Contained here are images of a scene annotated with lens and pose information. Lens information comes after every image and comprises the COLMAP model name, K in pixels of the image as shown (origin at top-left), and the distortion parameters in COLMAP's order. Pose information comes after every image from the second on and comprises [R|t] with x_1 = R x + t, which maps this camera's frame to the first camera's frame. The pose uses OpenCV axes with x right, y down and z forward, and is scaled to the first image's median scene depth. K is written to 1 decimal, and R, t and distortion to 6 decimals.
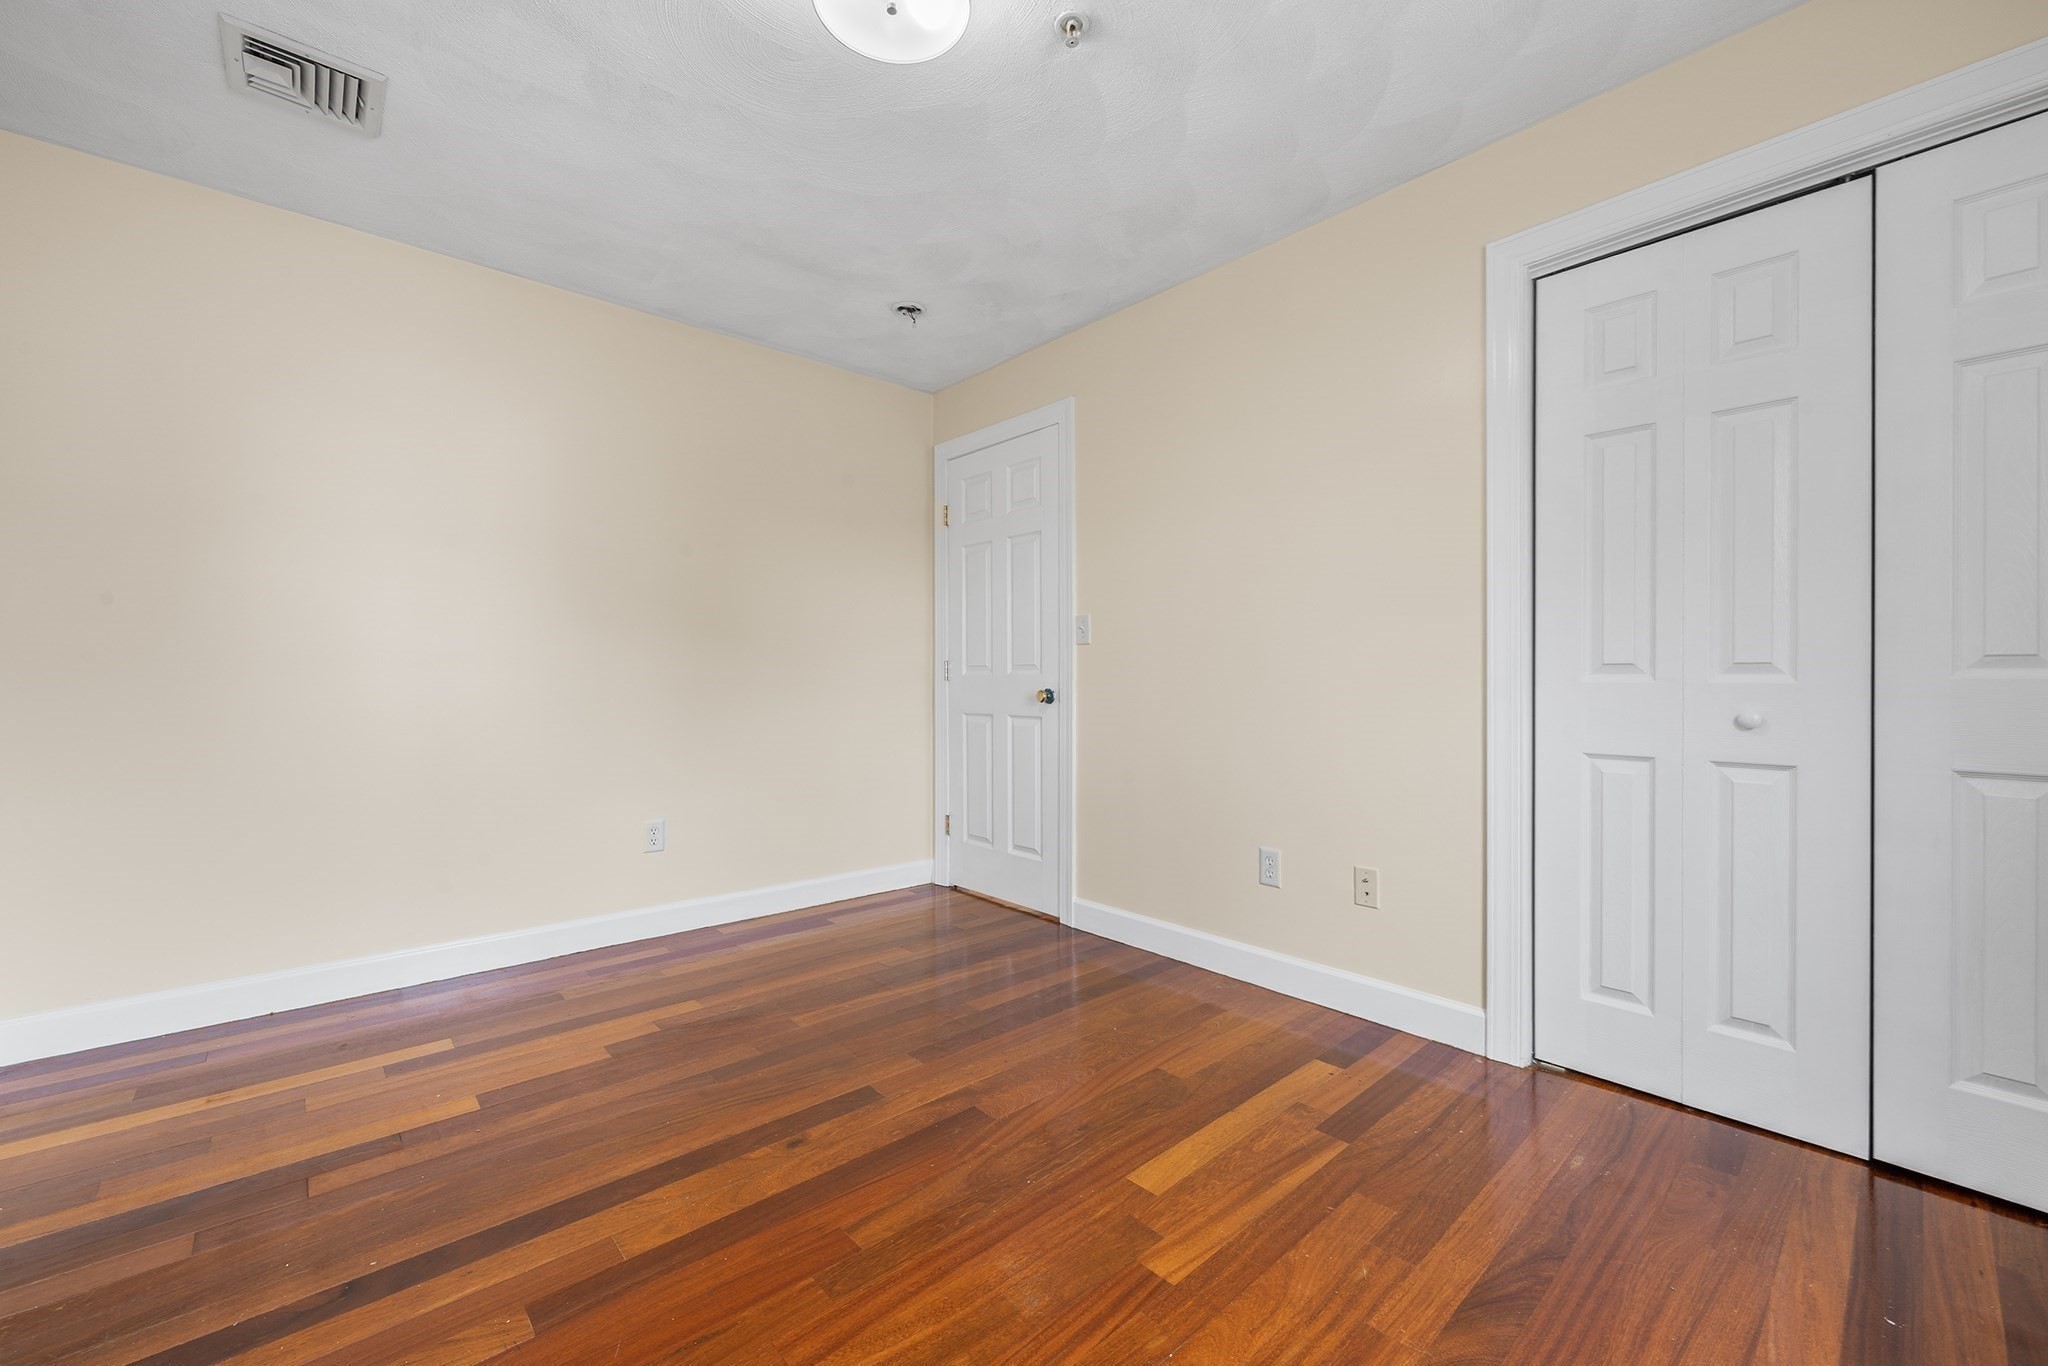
lens RADIAL K [[827.9, 0, 1019.2], [0, 827.9, 690.0], [0, 0, 1]] dist [0.000512, -0.000069]
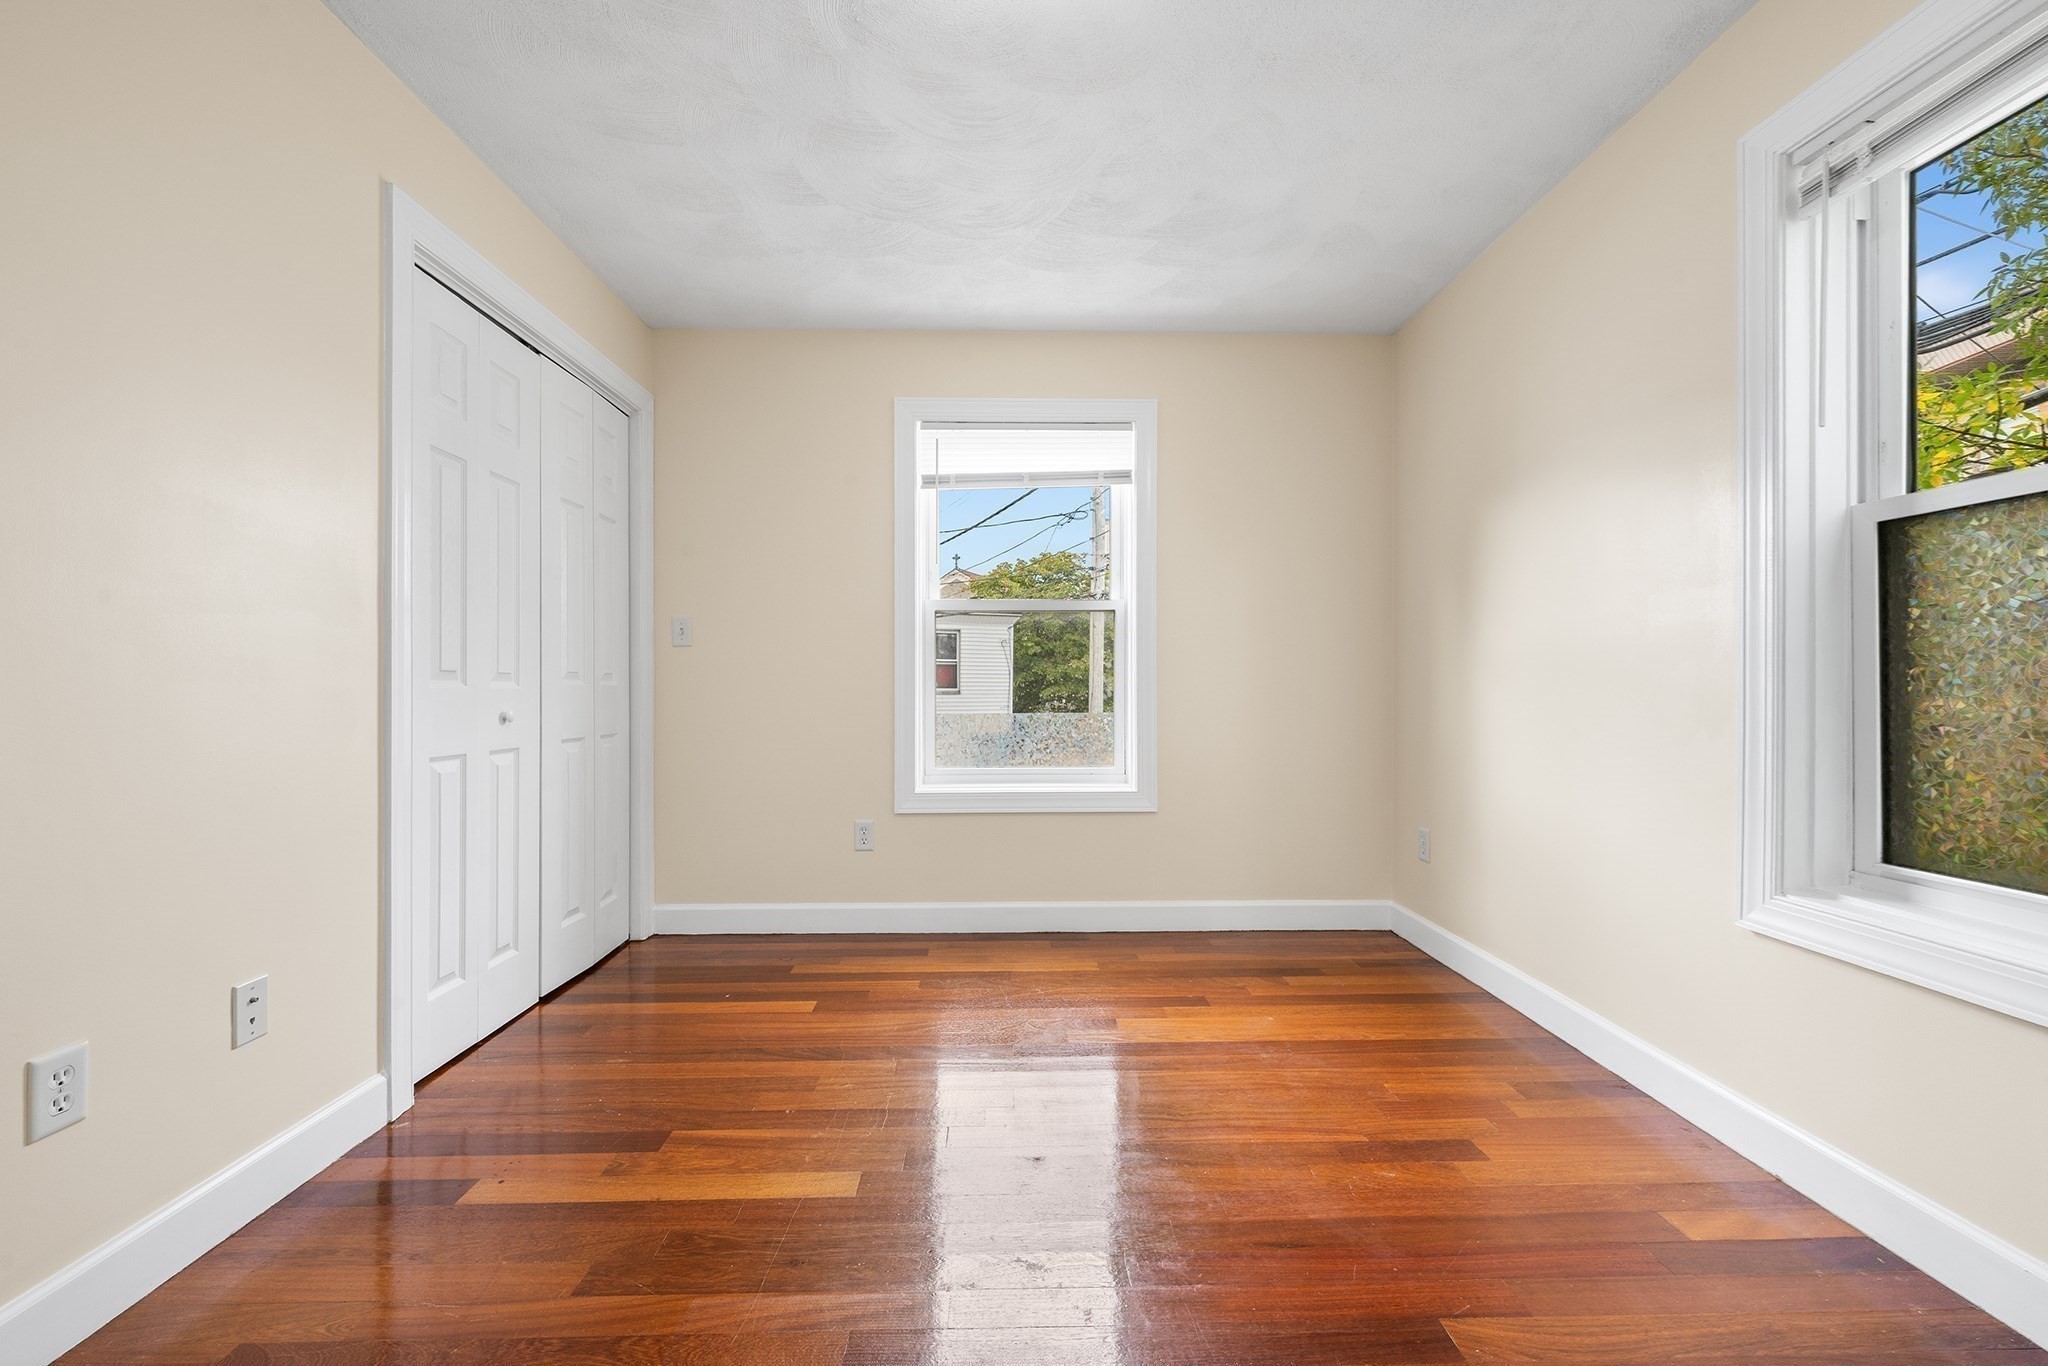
lens RADIAL K [[827.9, 0, 1023.5], [0, 827.9, 691.0], [0, 0, 1]] dist [0.000512, -0.000069]
pose [[-0.761060, -0.001282, 0.648680, -0.549885], [0.006418, 0.999934, 0.009507, -0.011508], [-0.648649, 0.011398, -0.761002, 1.347603]]
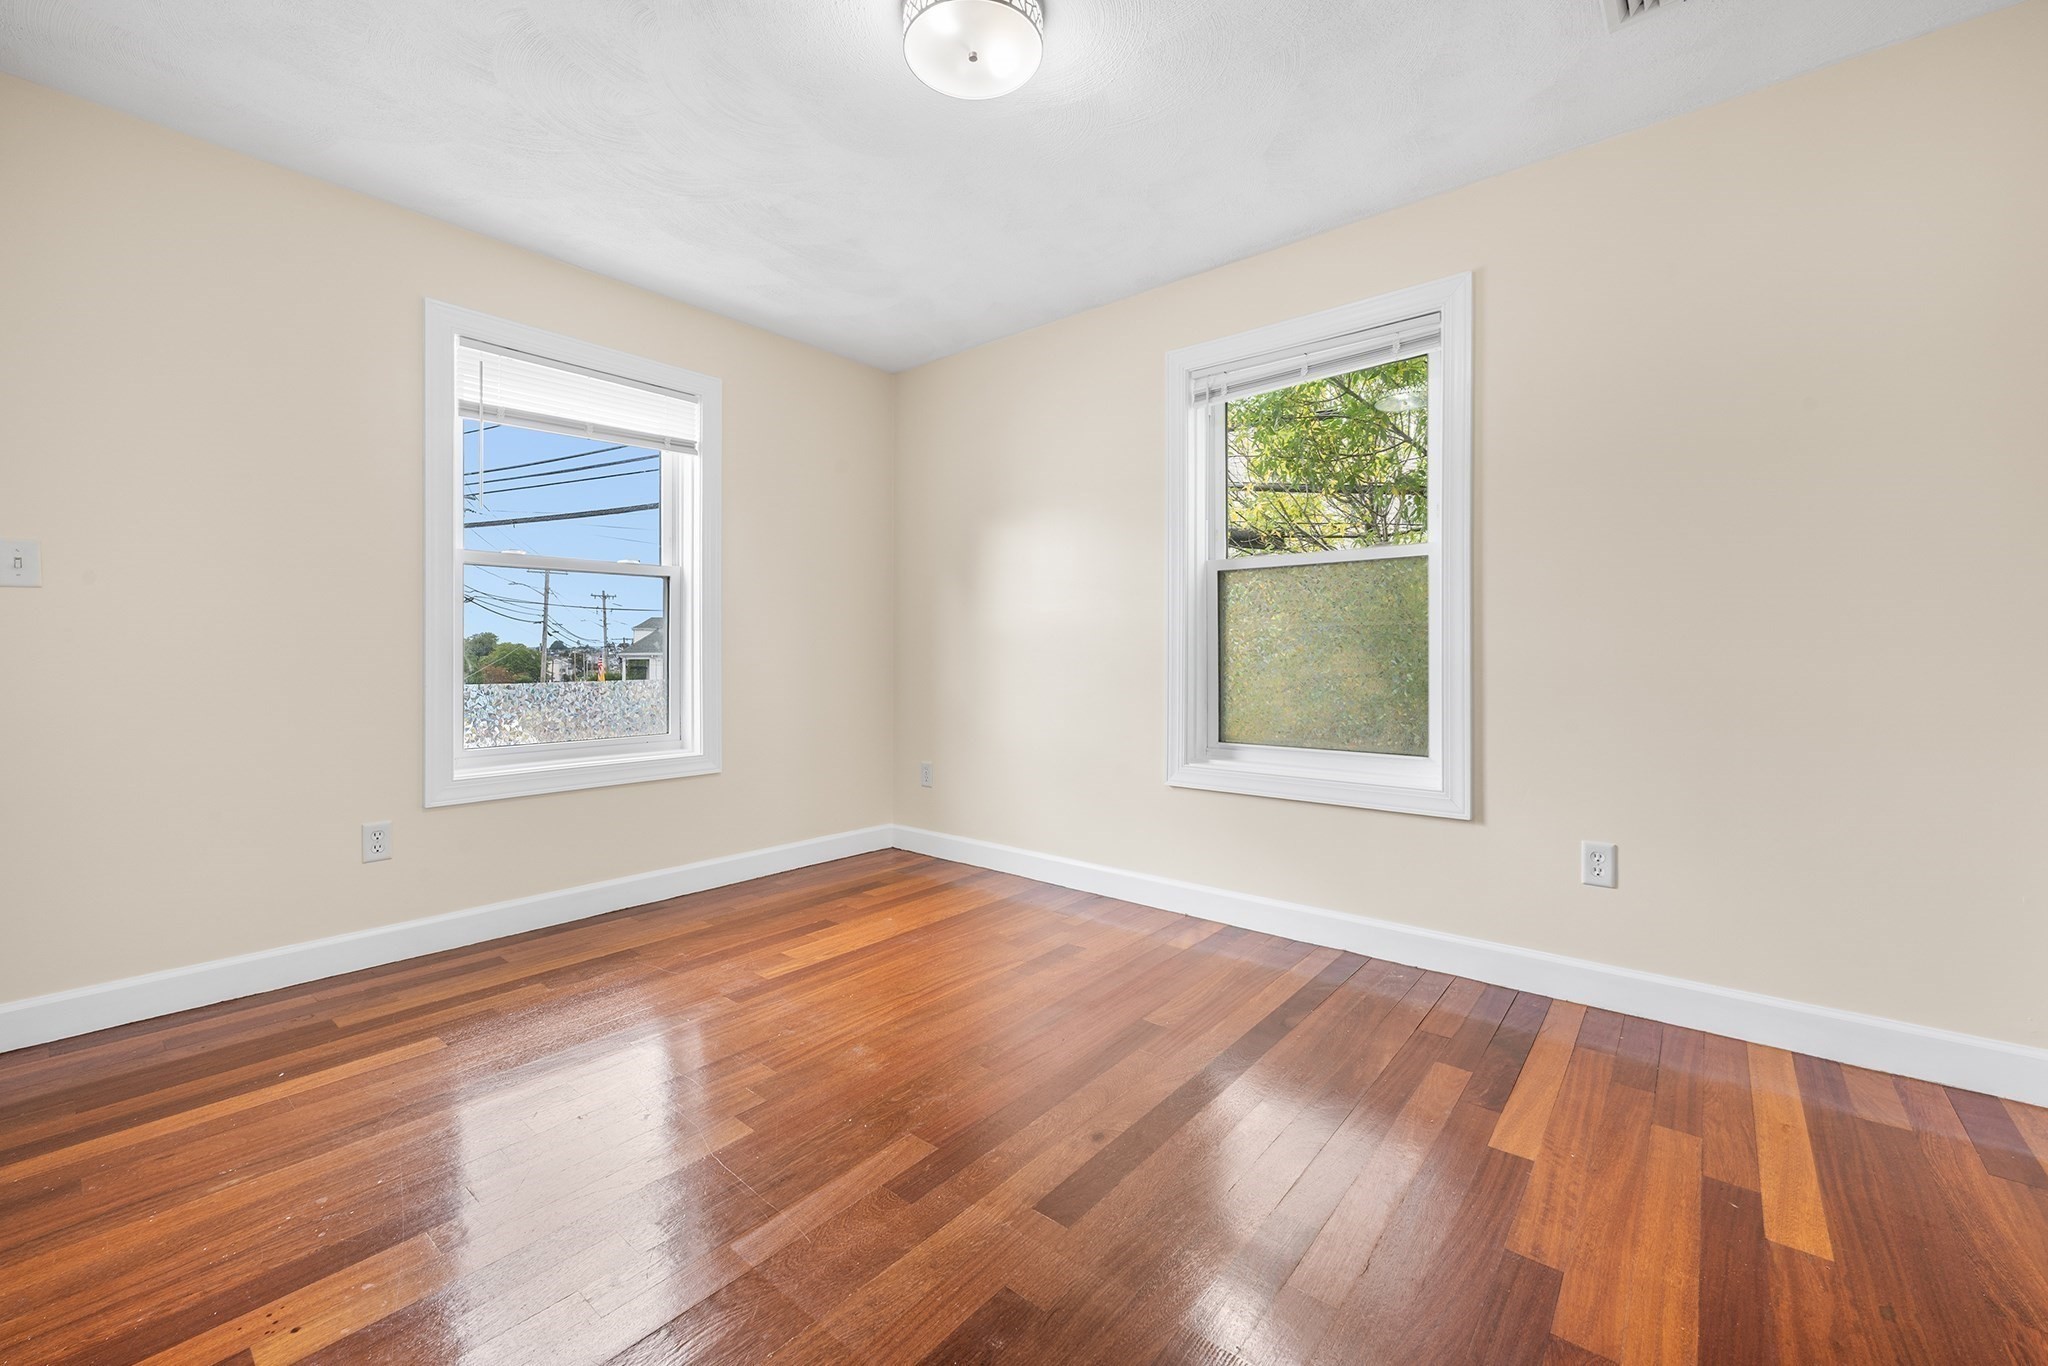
lens RADIAL K [[827.9, 0, 1027.3], [0, 827.9, 662.6], [0, 0, 1]] dist [0.000512, -0.000069]
pose [[-0.989240, 0.002561, -0.146281, -0.065020], [0.000187, 0.999868, 0.016234, -0.011500], [0.146303, 0.016032, -0.989110, 1.723003]]
